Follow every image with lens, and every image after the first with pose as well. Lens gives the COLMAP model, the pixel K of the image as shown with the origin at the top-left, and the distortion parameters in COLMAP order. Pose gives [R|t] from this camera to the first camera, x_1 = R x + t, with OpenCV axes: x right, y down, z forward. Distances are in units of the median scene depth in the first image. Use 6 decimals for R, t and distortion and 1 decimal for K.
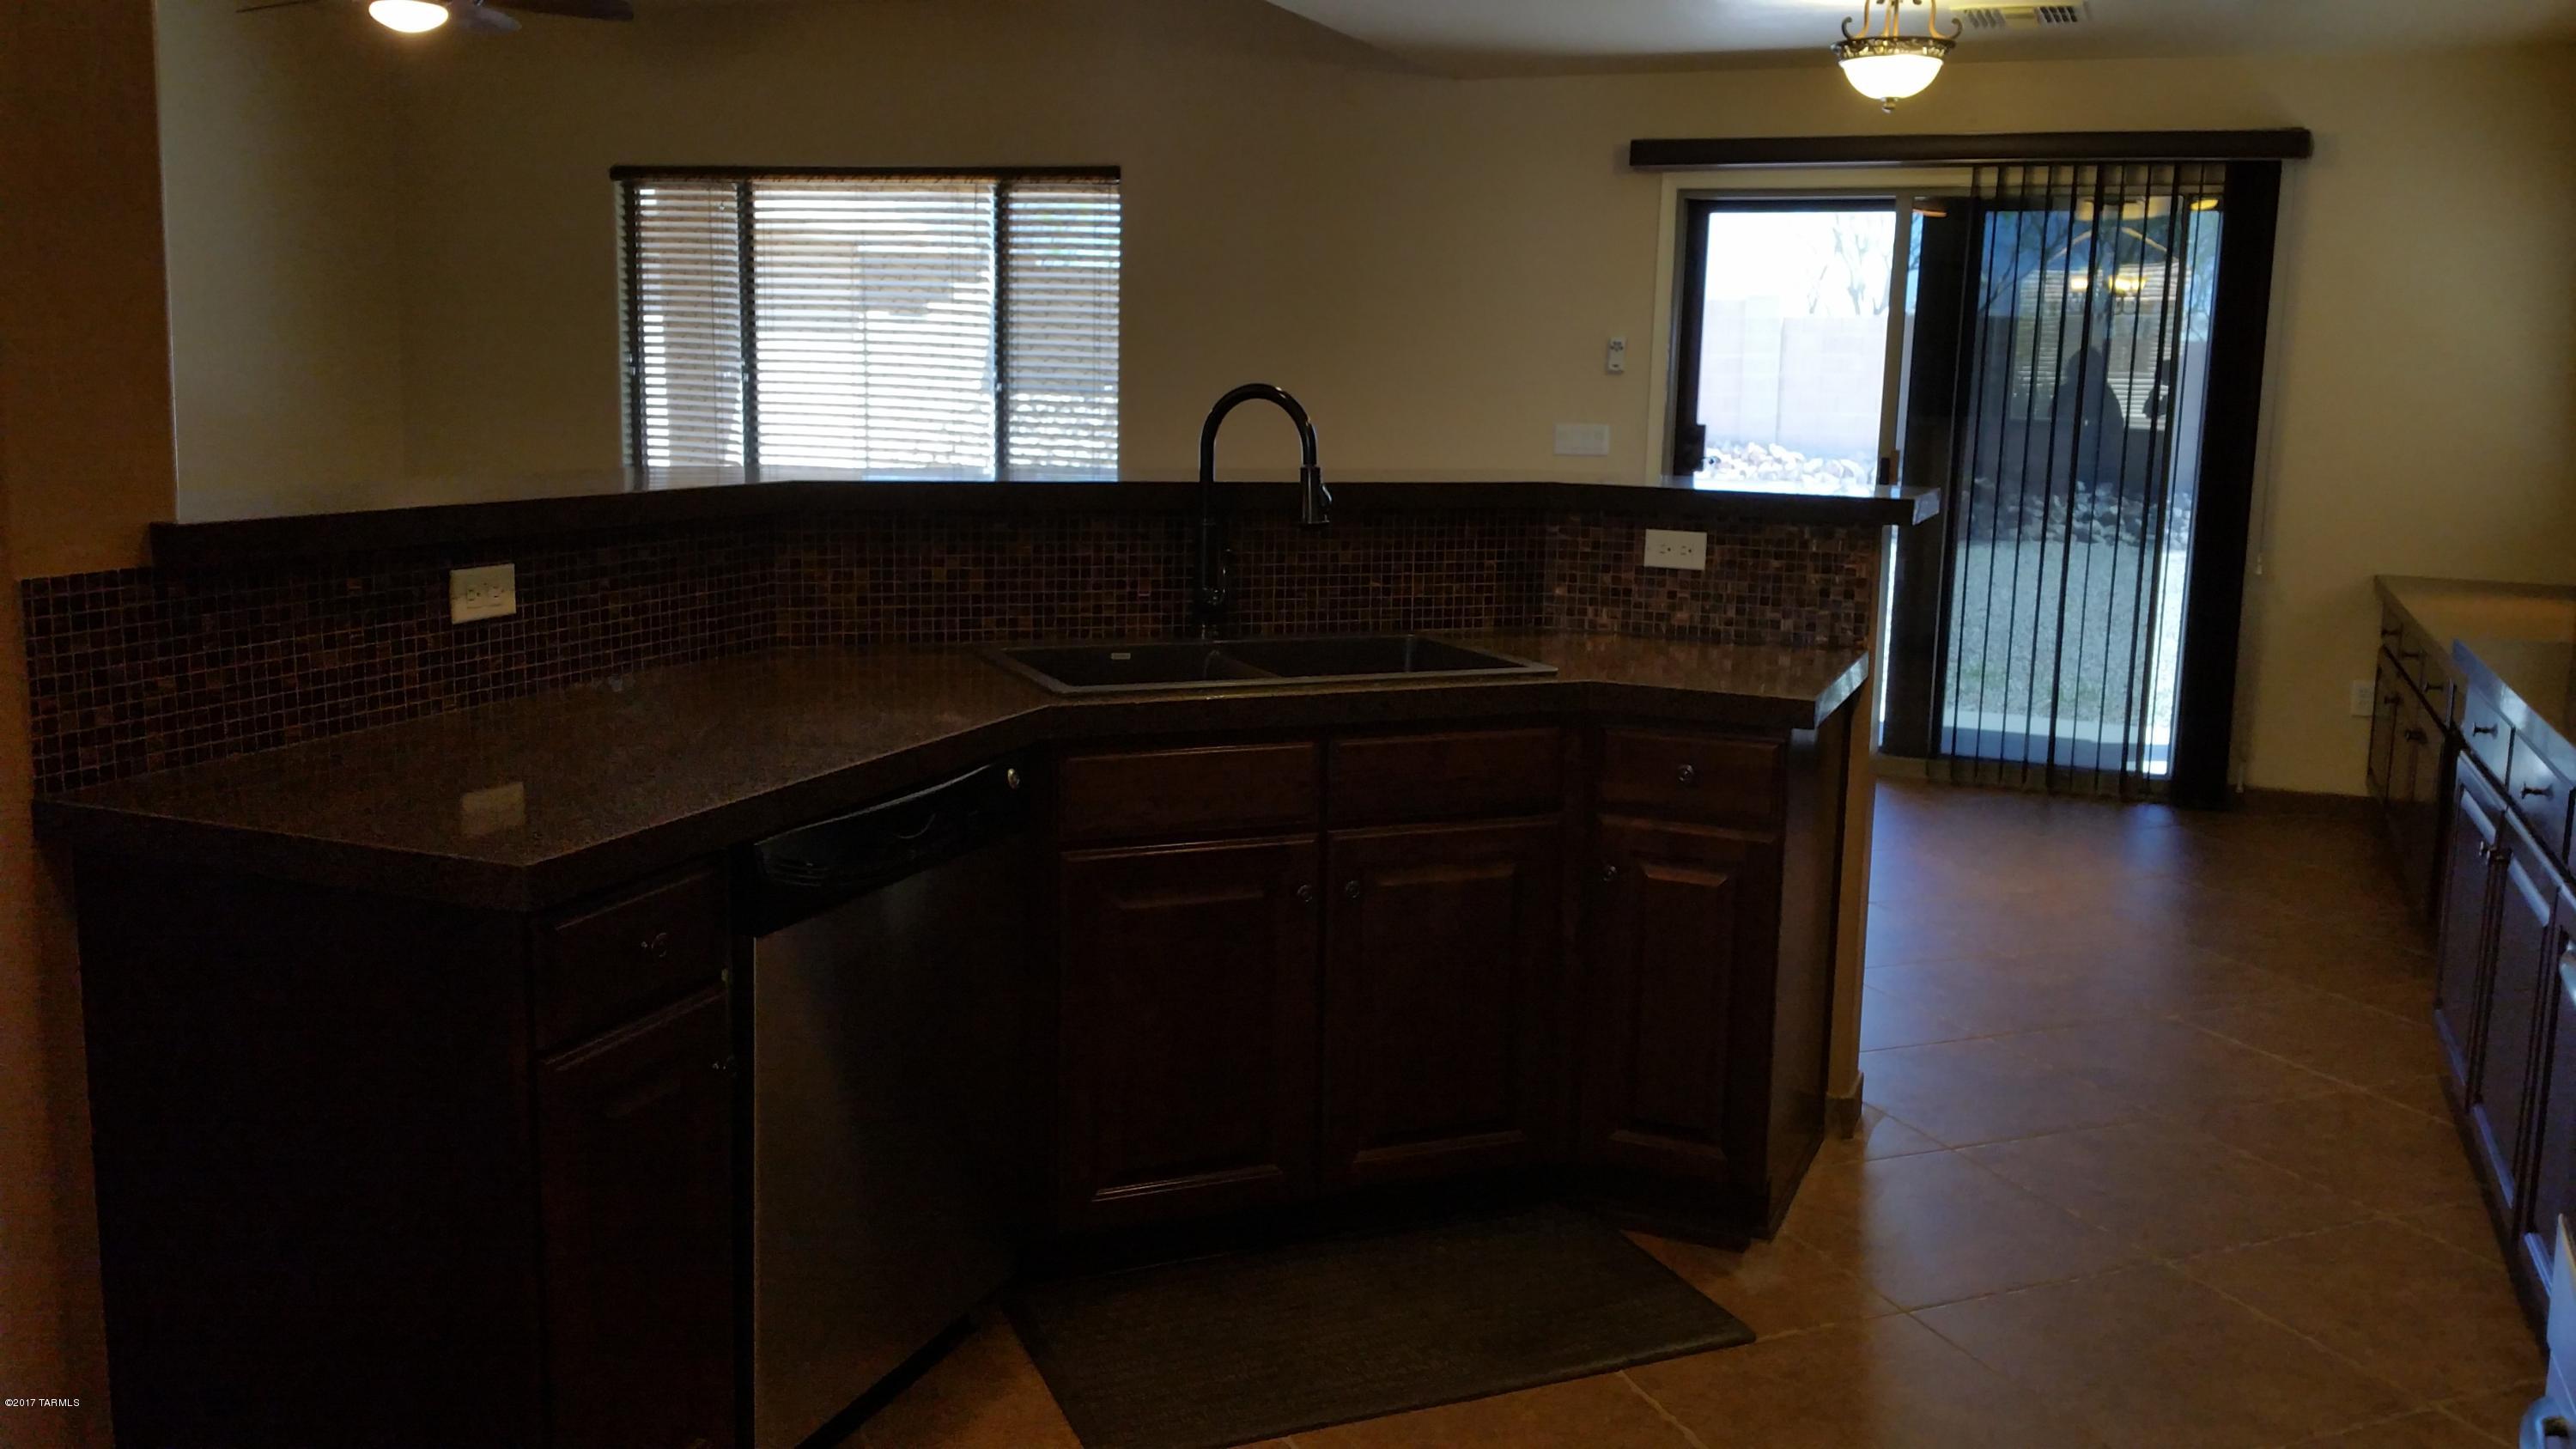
lens RADIAL K [[2094.2, 0, 1290.6], [0, 2094.2, 699.2], [0, 0, 1]] dist [0.070531, -0.081987]
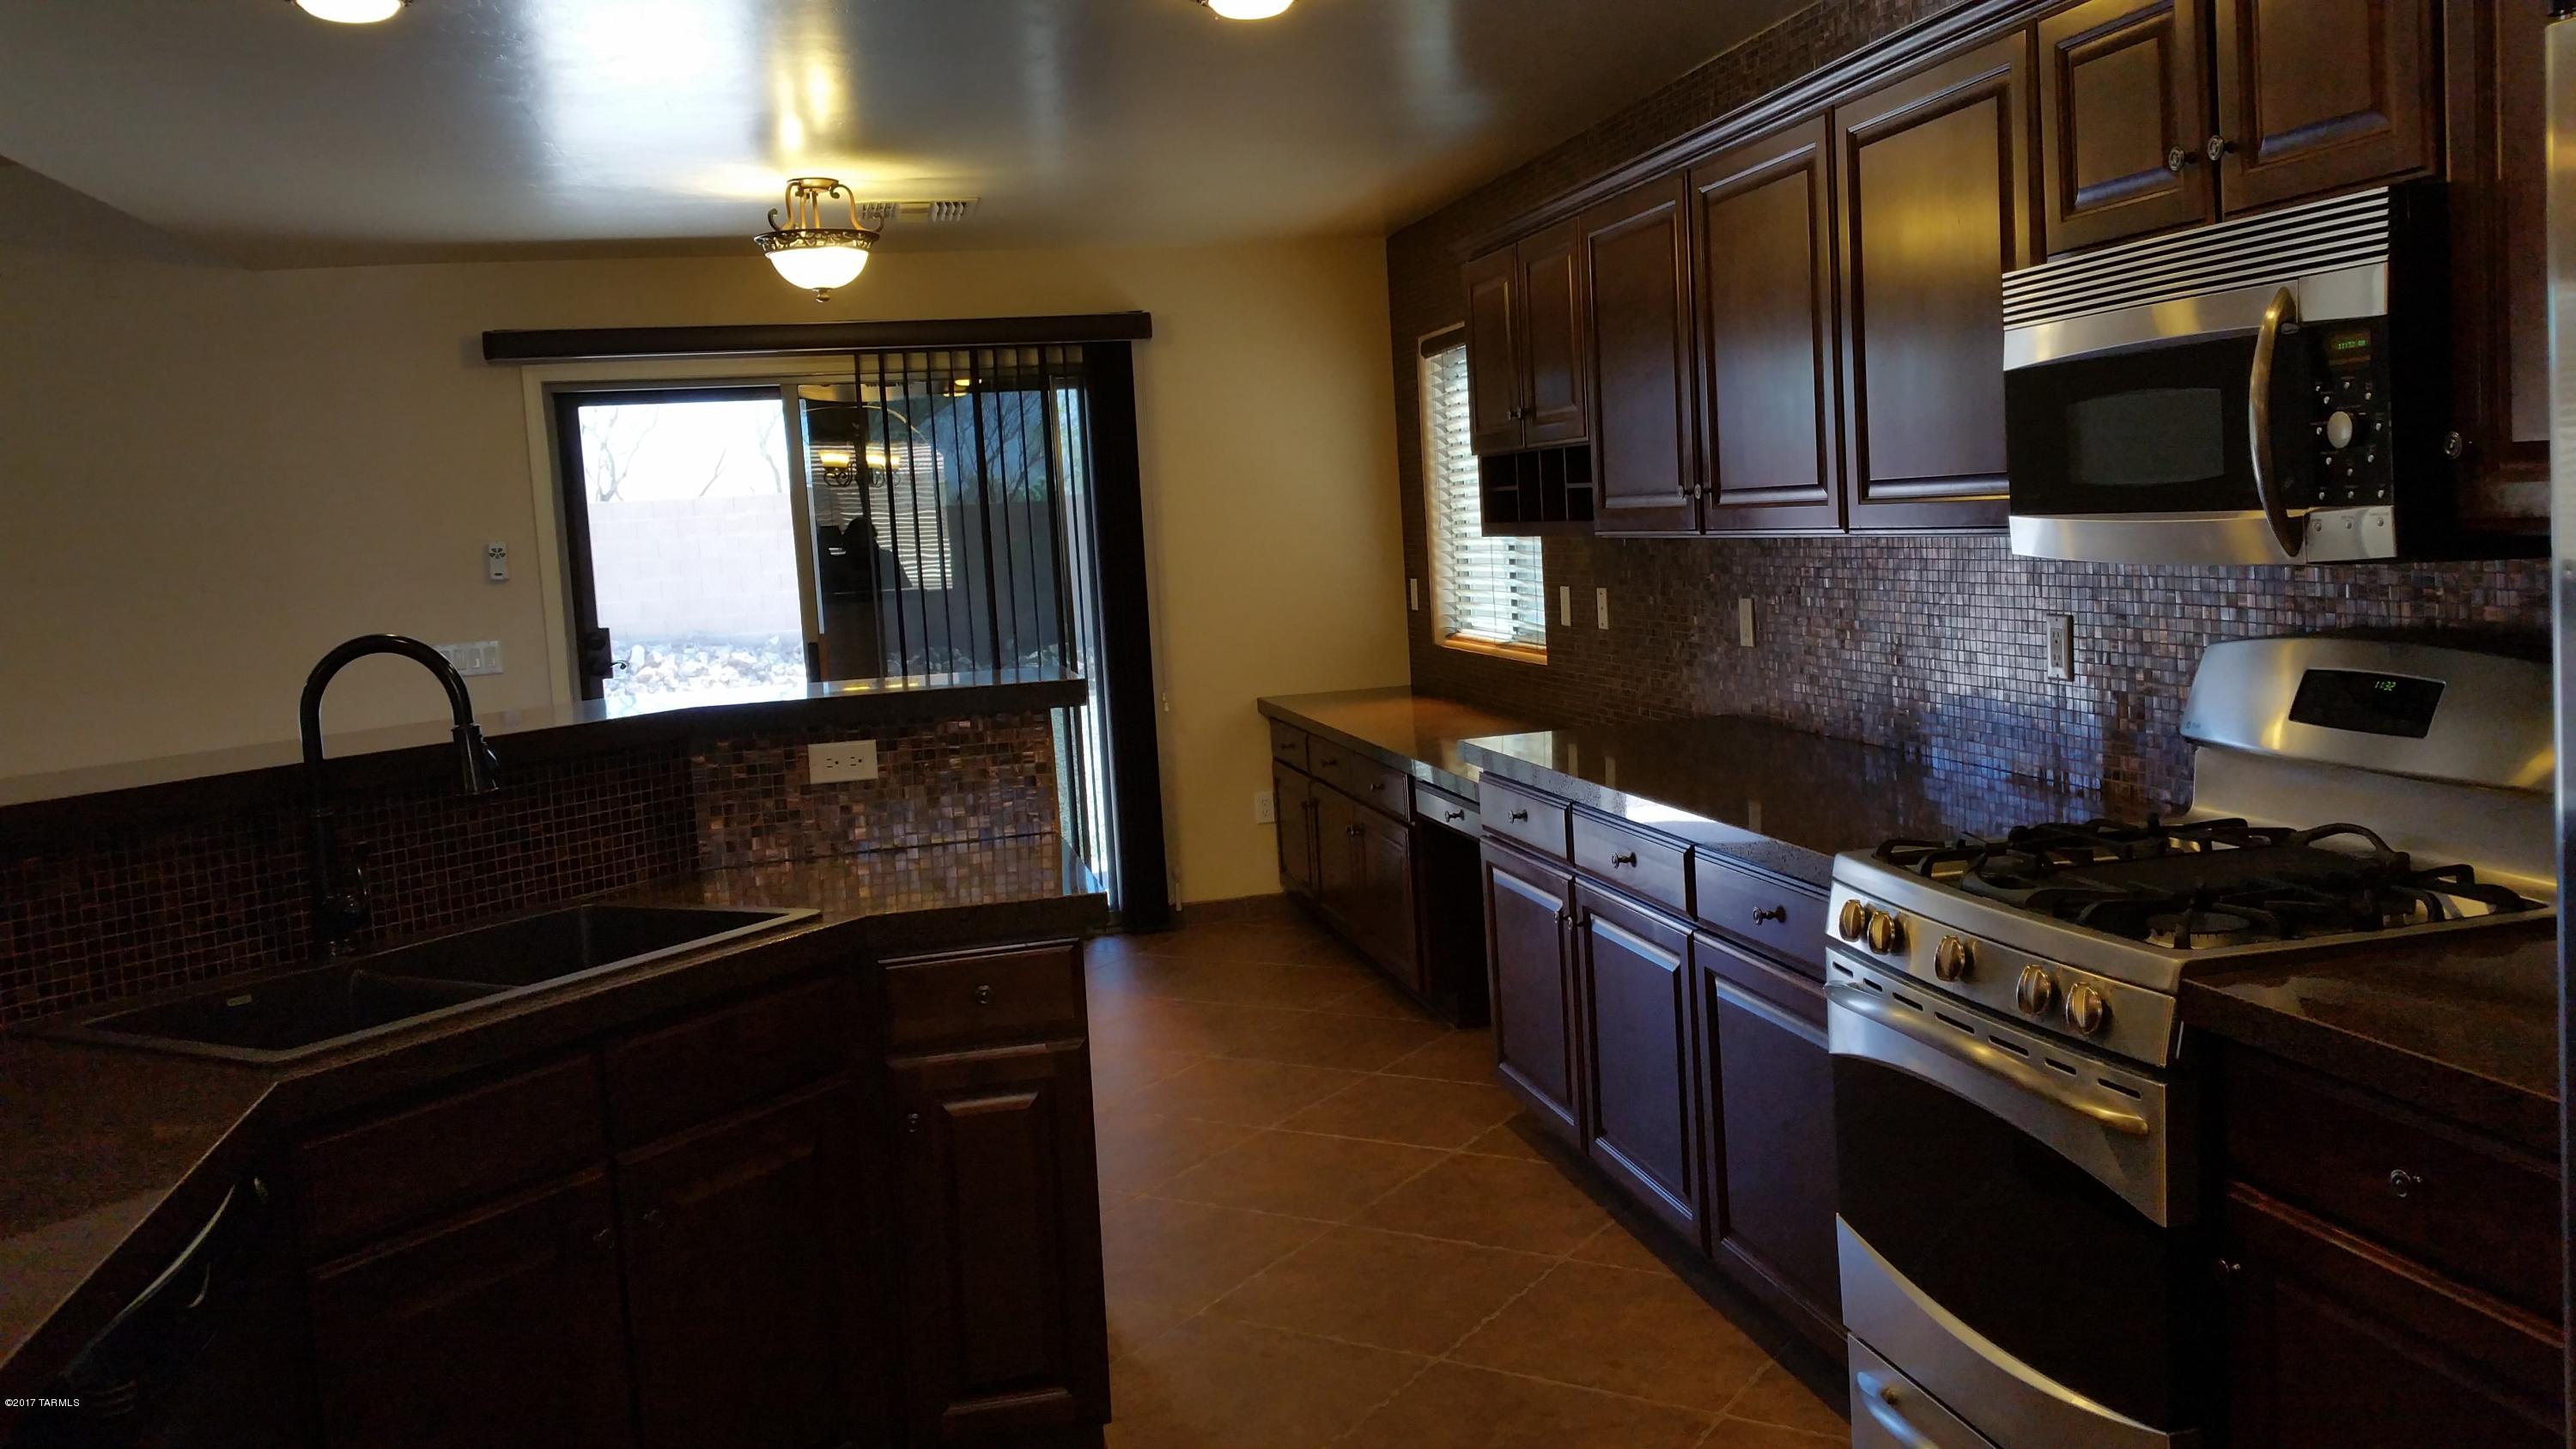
lens RADIAL K [[2094.2, 0, 1334.5], [0, 2094.2, 682.1], [0, 0, 1]] dist [0.070531, -0.081987]
pose [[0.810068, -0.121289, 0.573654, -0.167788], [0.172720, 0.984321, -0.035785, -0.034323], [-0.560319, 0.128070, 0.818316, 0.106130]]
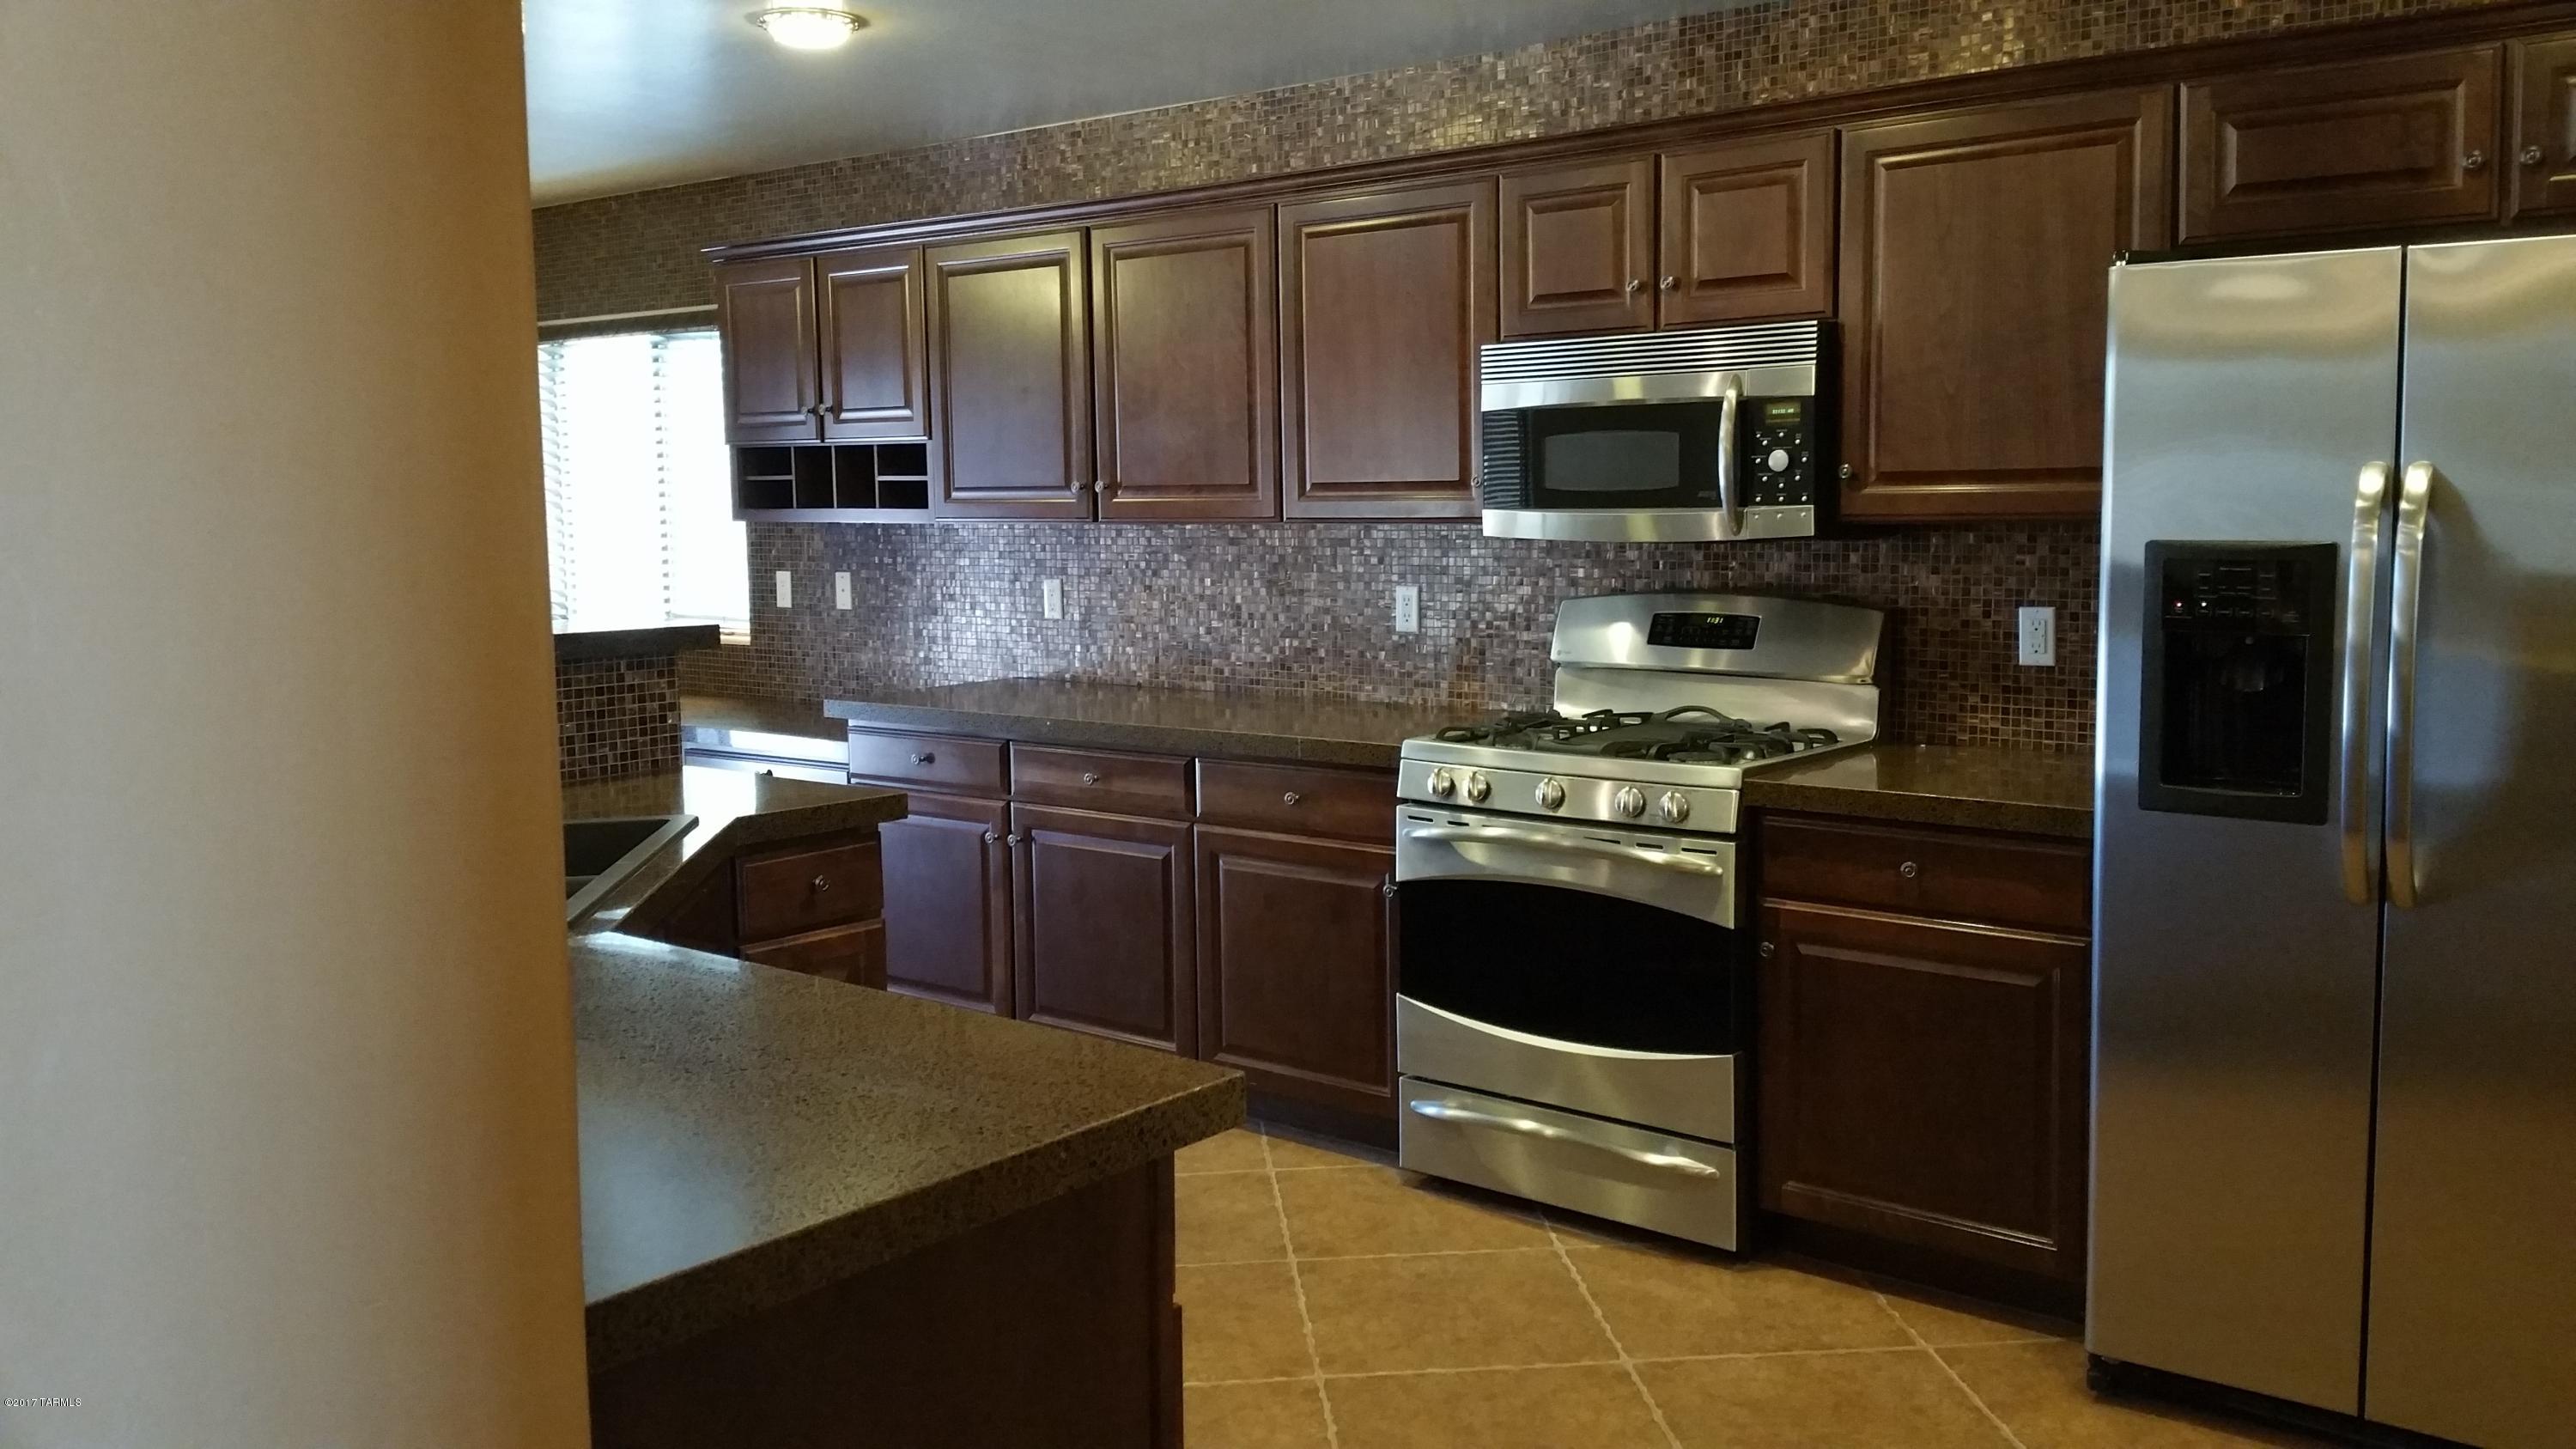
lens RADIAL K [[2094.2, 0, 1304.0], [0, 2094.2, 718.5], [0, 0, 1]] dist [0.070531, -0.081987]
pose [[0.278880, -0.129924, 0.951497, -0.699422], [0.174867, 0.981111, 0.082715, -0.084769], [-0.944271, 0.143318, 0.296332, 0.397147]]
